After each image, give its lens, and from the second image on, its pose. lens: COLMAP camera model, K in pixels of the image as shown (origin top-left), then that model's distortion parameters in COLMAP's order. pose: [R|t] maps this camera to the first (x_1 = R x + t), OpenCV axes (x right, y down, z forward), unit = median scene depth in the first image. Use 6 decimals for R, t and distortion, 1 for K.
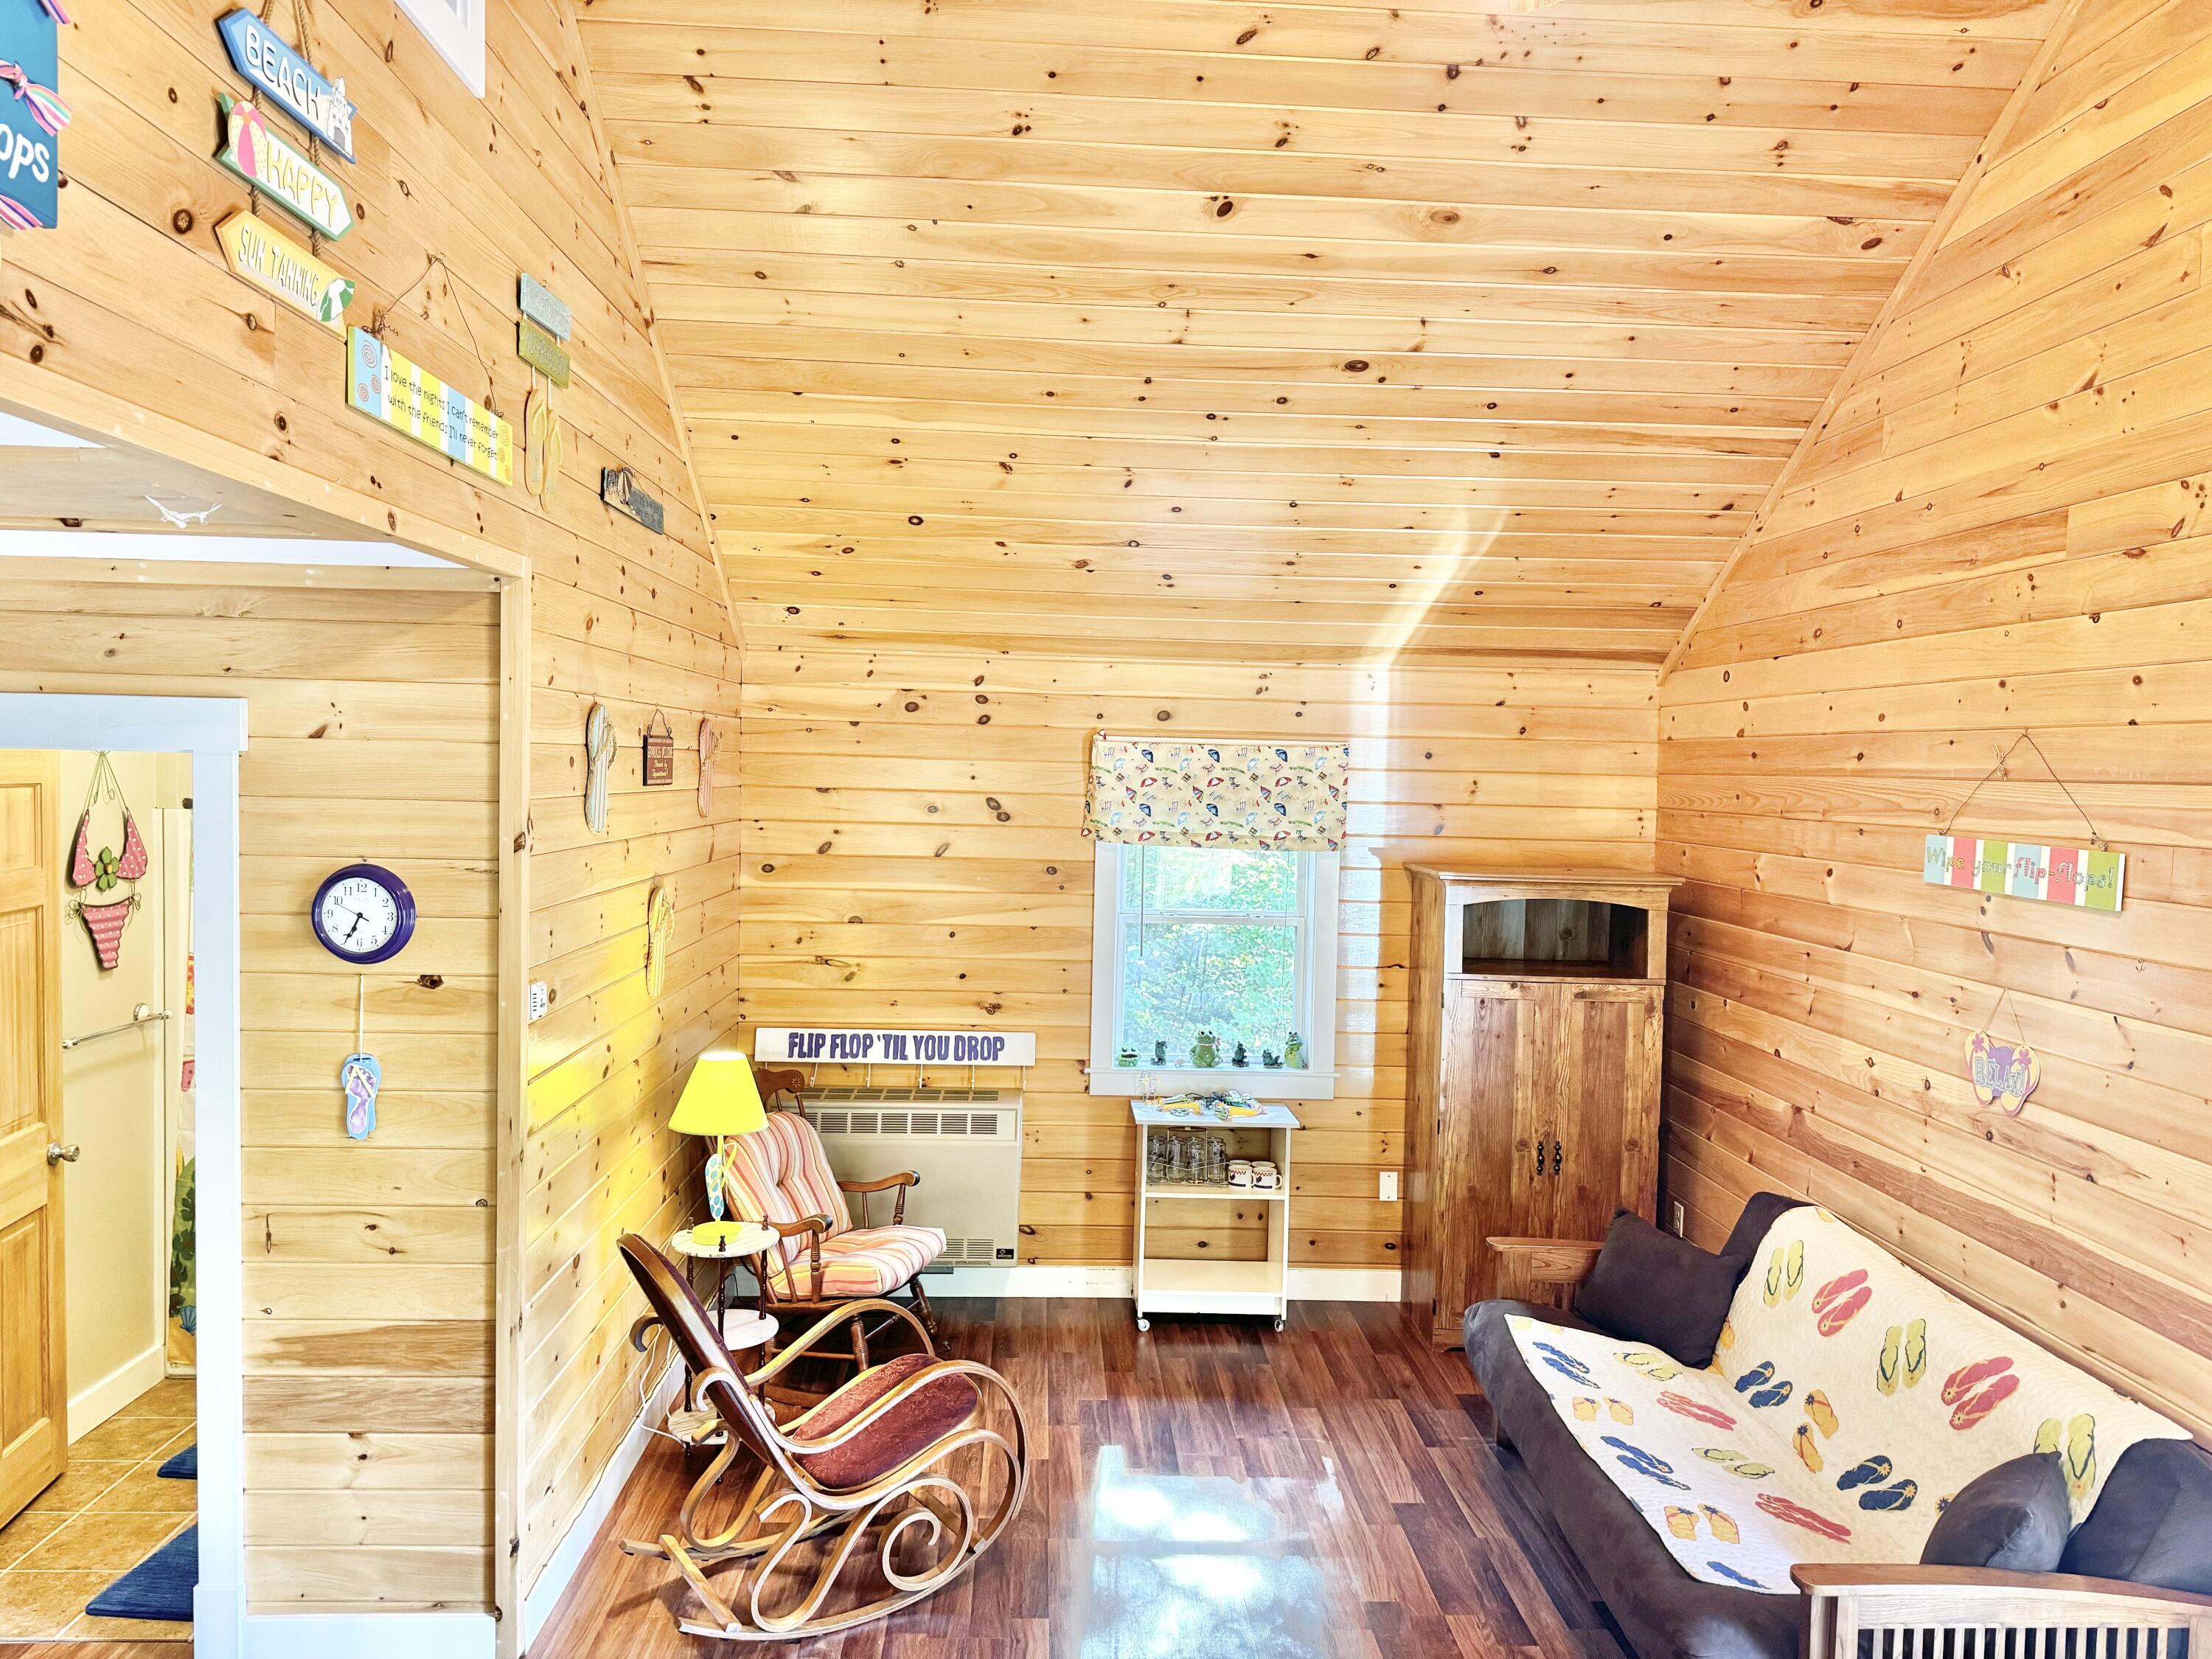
lens RADIAL K [[1537.3, 0, 1090.2], [0, 1537.3, 839.8], [0, 0, 1]] dist [0.070160, -0.080806]
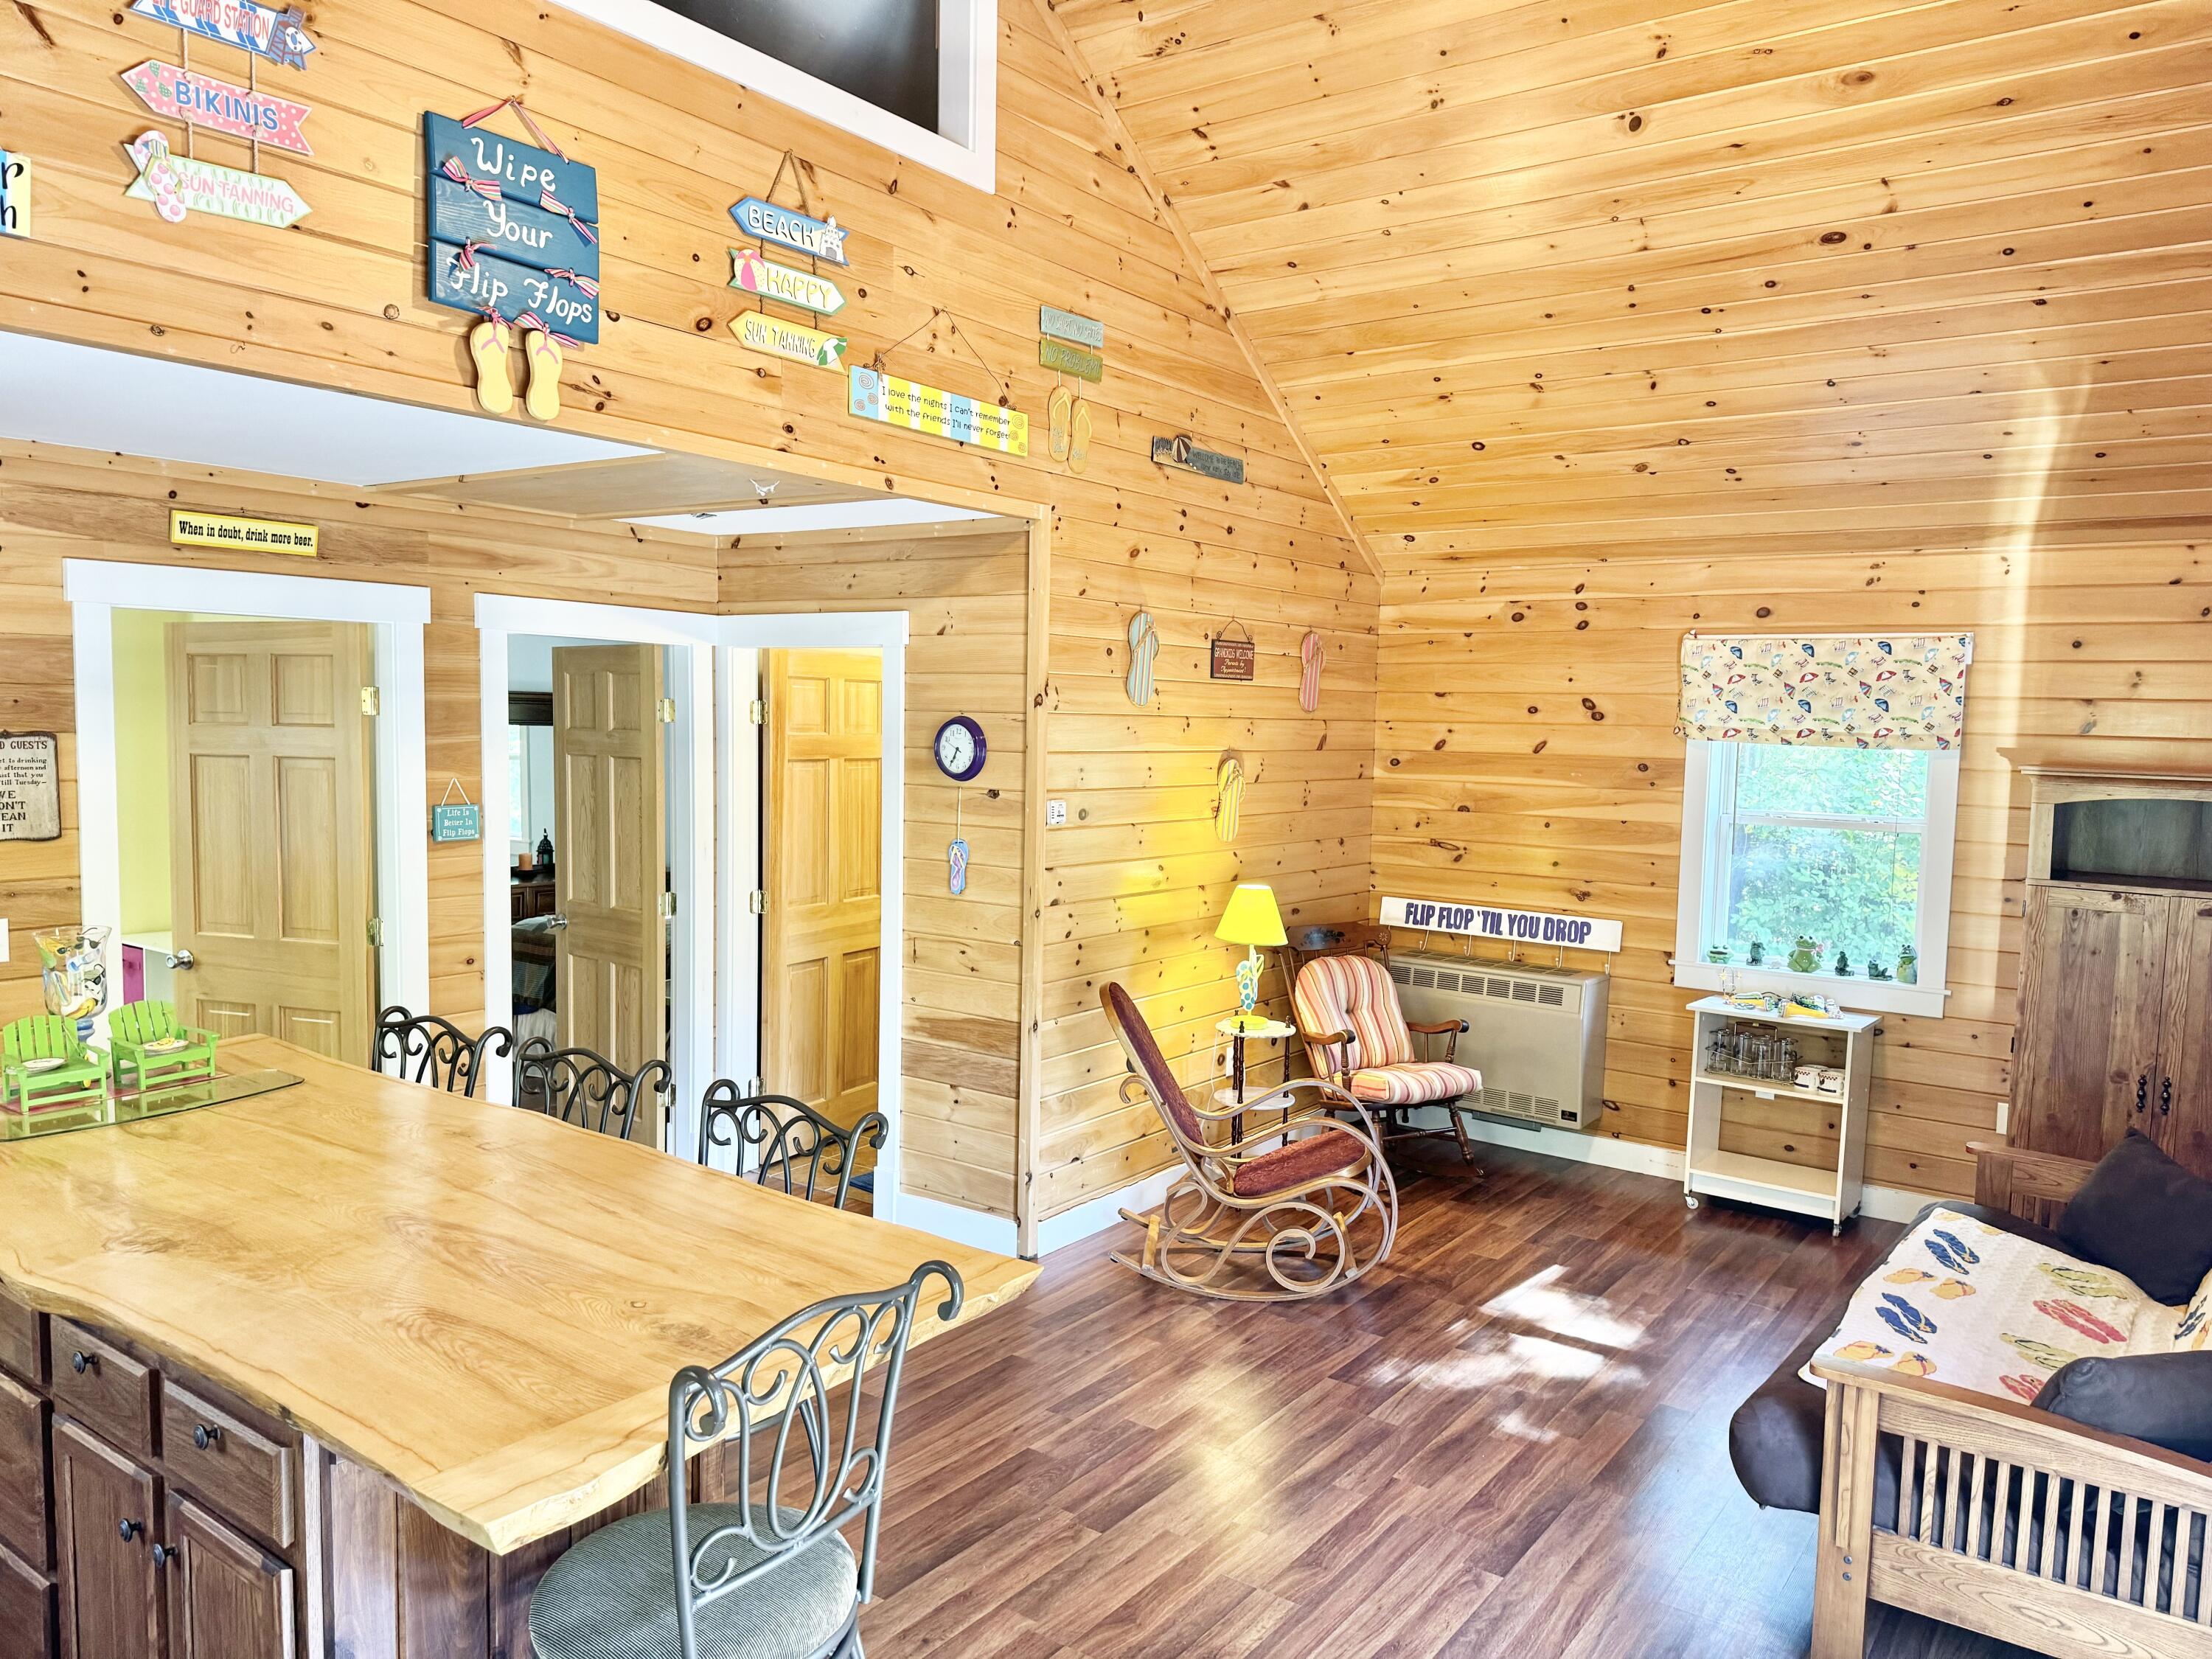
lens RADIAL K [[1537.3, 0, 1101.8], [0, 1537.3, 850.8], [0, 0, 1]] dist [0.070160, -0.080806]
pose [[0.781220, 0.048914, -0.622336, 0.457518], [-0.036293, 0.998798, 0.032944, 0.072755], [0.623199, -0.003150, 0.782057, -0.078173]]
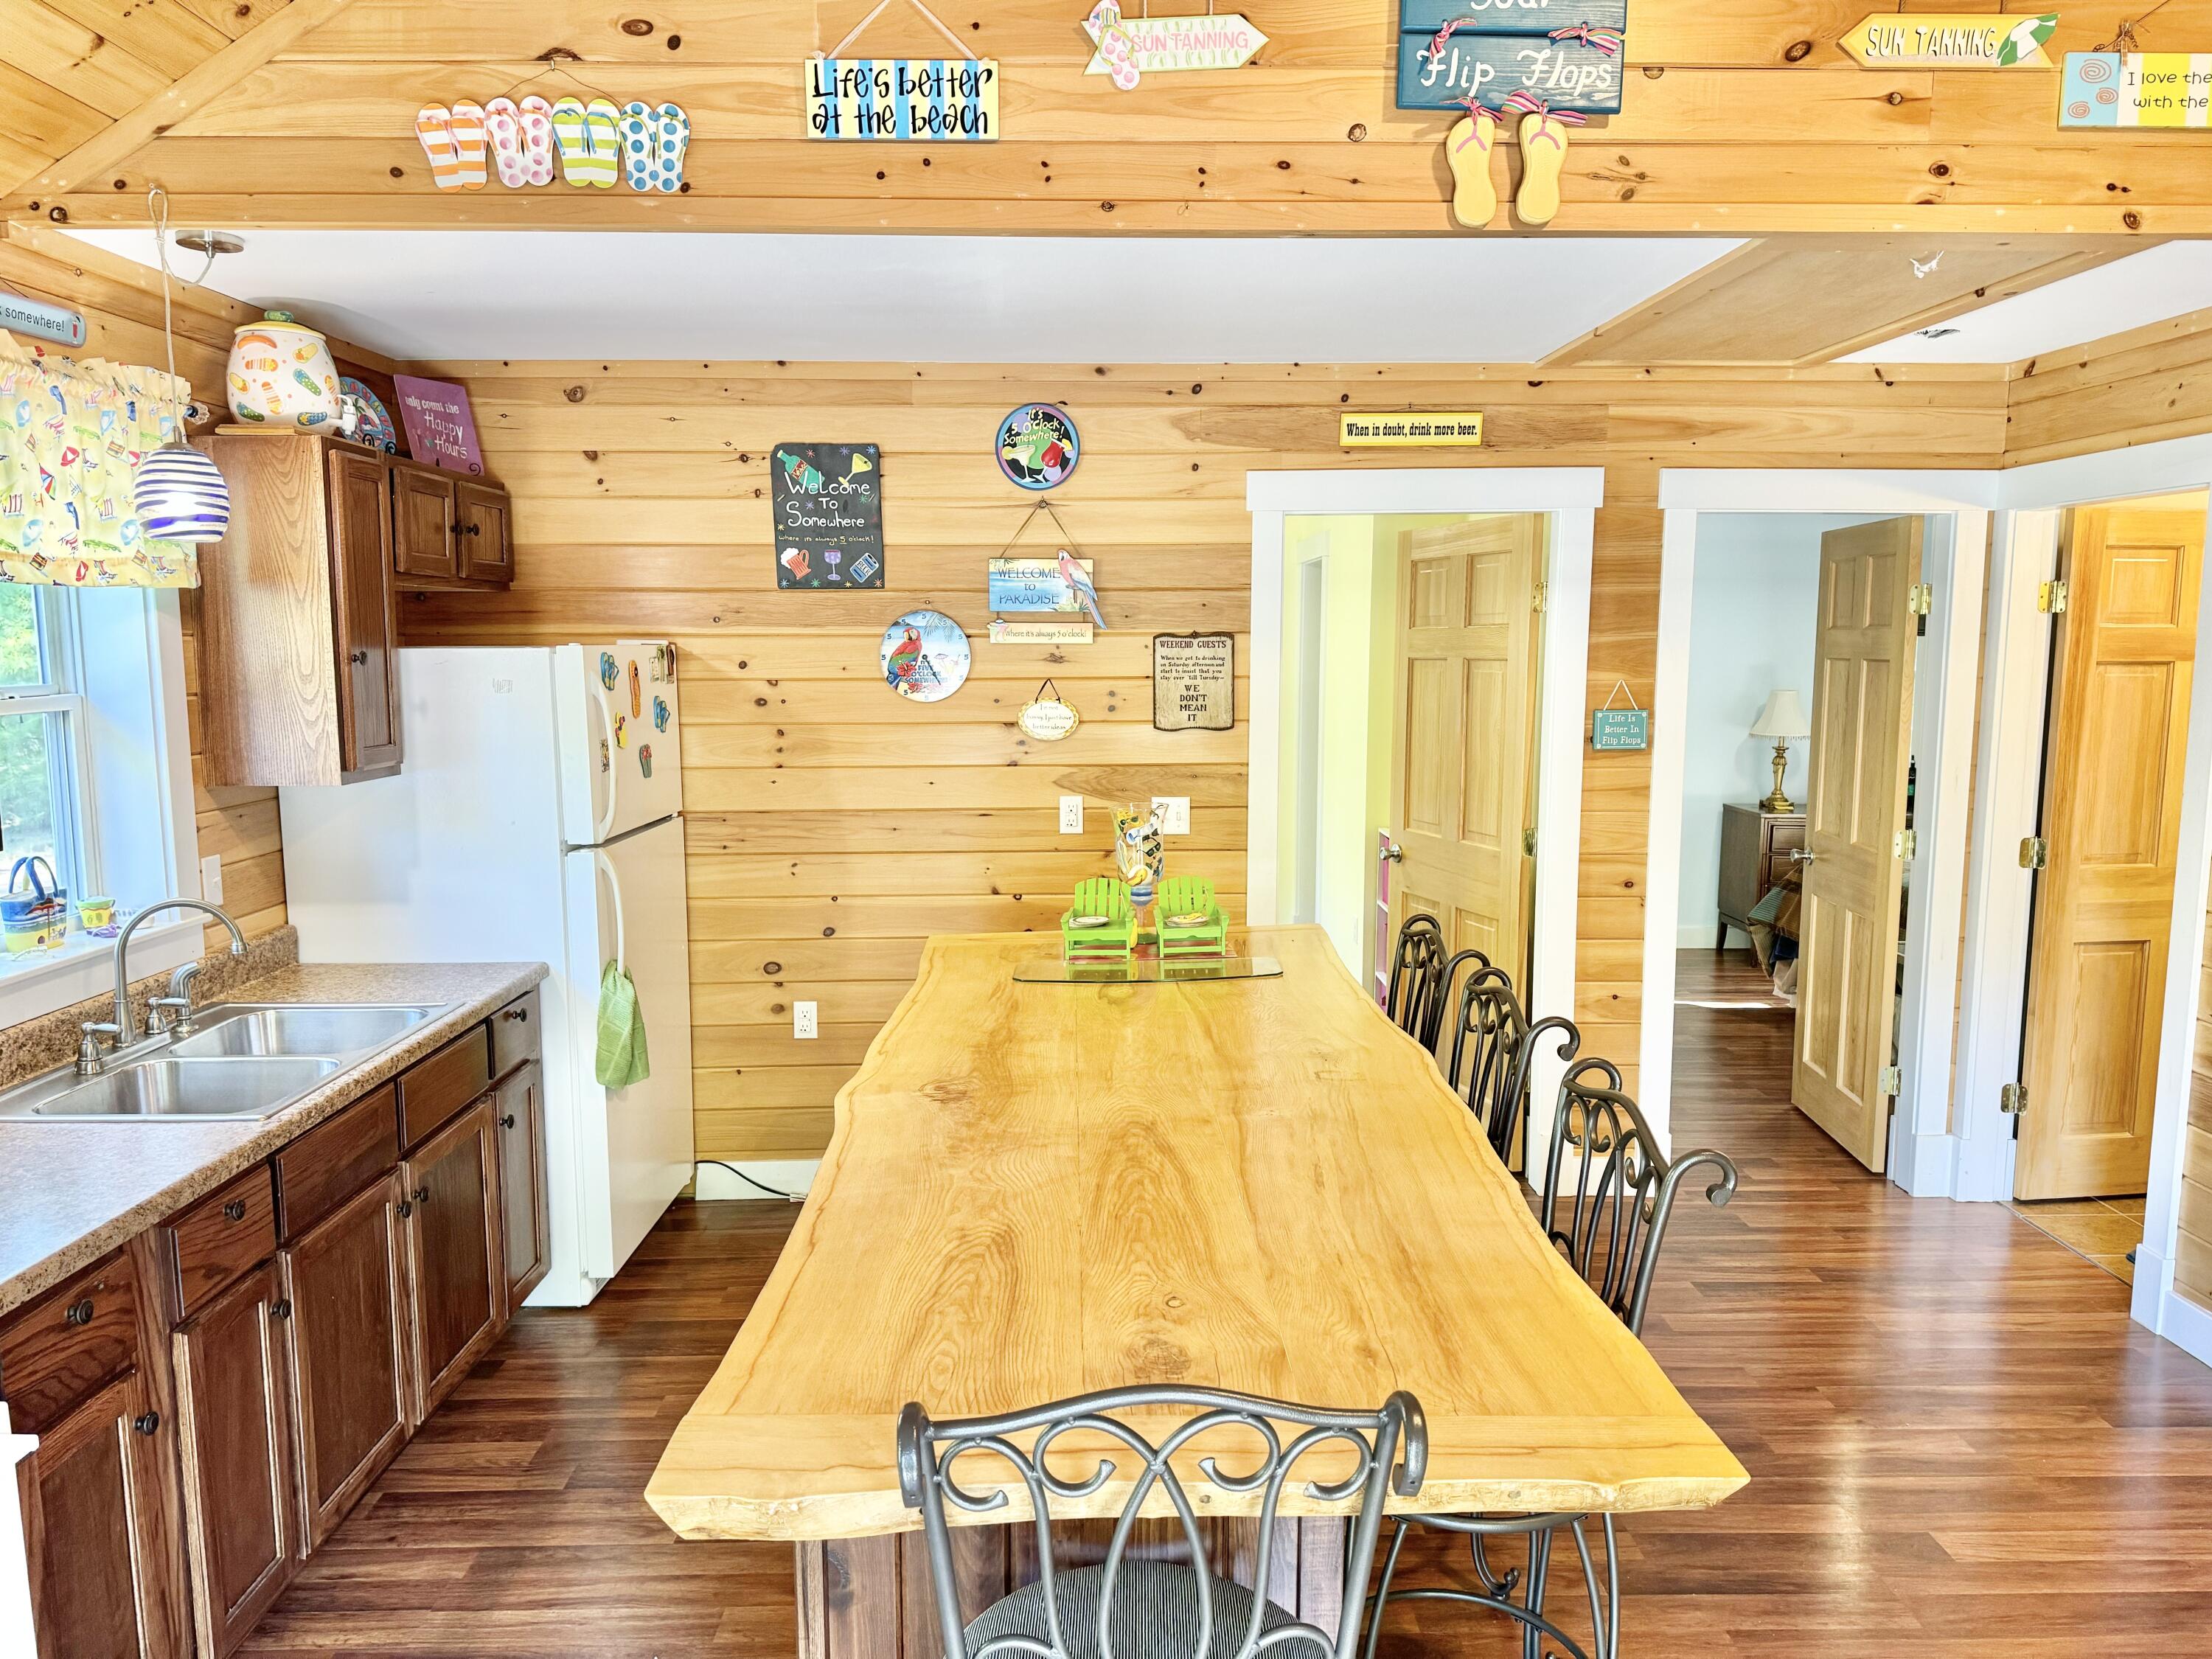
lens RADIAL K [[1537.3, 0, 1115.7], [0, 1537.3, 840.2], [0, 0, 1]] dist [0.070160, -0.080806]
pose [[-0.022210, 0.111775, -0.993485, 0.411671], [-0.053195, 0.992191, 0.112818, 0.081481], [0.998337, 0.055354, -0.016091, 0.209072]]
